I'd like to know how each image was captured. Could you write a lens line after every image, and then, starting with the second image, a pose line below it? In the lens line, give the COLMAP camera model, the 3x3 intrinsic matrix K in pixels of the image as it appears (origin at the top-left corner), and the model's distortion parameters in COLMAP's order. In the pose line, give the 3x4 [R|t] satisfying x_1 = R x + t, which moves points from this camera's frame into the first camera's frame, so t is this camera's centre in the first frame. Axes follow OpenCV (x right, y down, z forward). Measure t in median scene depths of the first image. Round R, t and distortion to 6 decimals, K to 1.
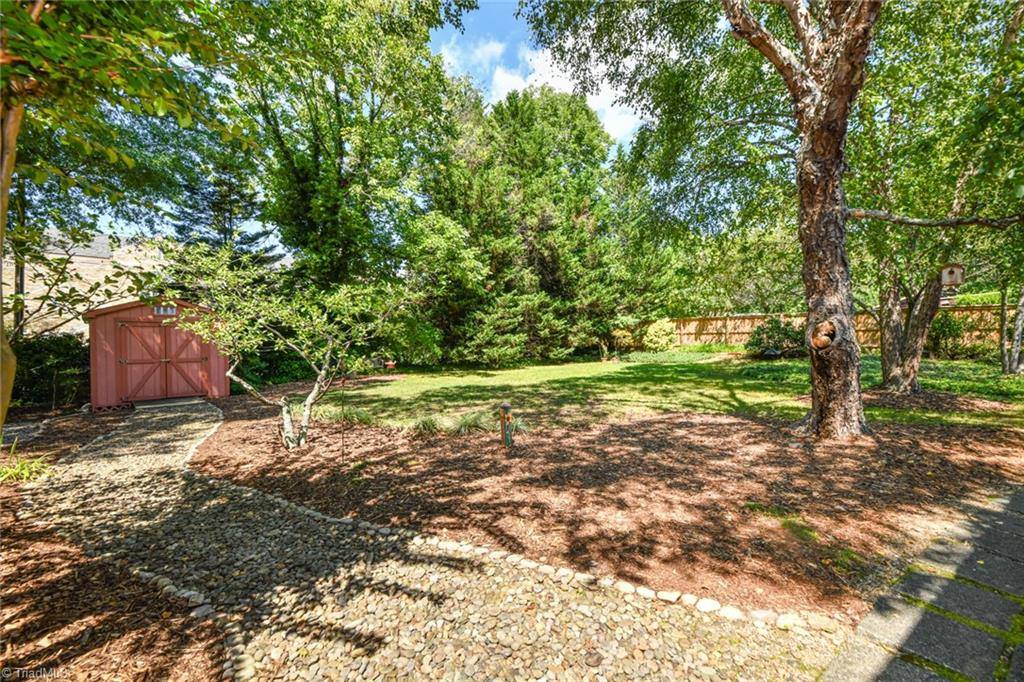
lens RADIAL K [[415.0, 0, 510.9], [0, 415.0, 340.0], [0, 0, 1]] dist [0.009241, -0.003539]
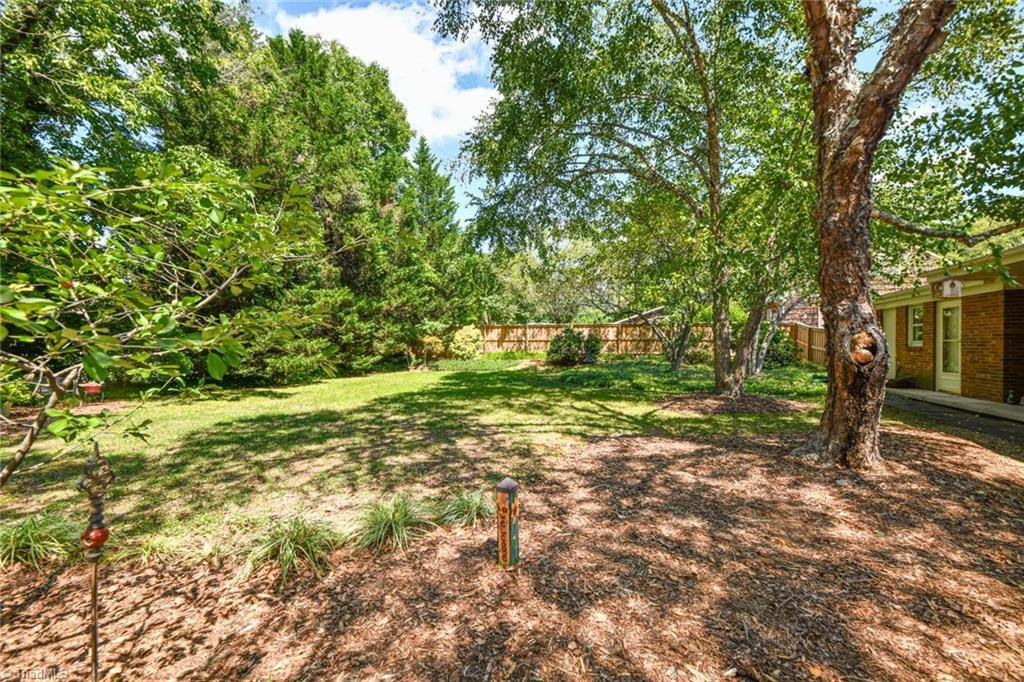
lens RADIAL K [[415.0, 0, 512.6], [0, 415.0, 349.3], [0, 0, 1]] dist [0.009241, -0.003539]
pose [[0.856601, 0.002424, 0.515974, -0.061443], [-0.006820, 0.999955, 0.006625, -0.002156], [-0.515935, -0.009194, 0.856579, 0.129623]]
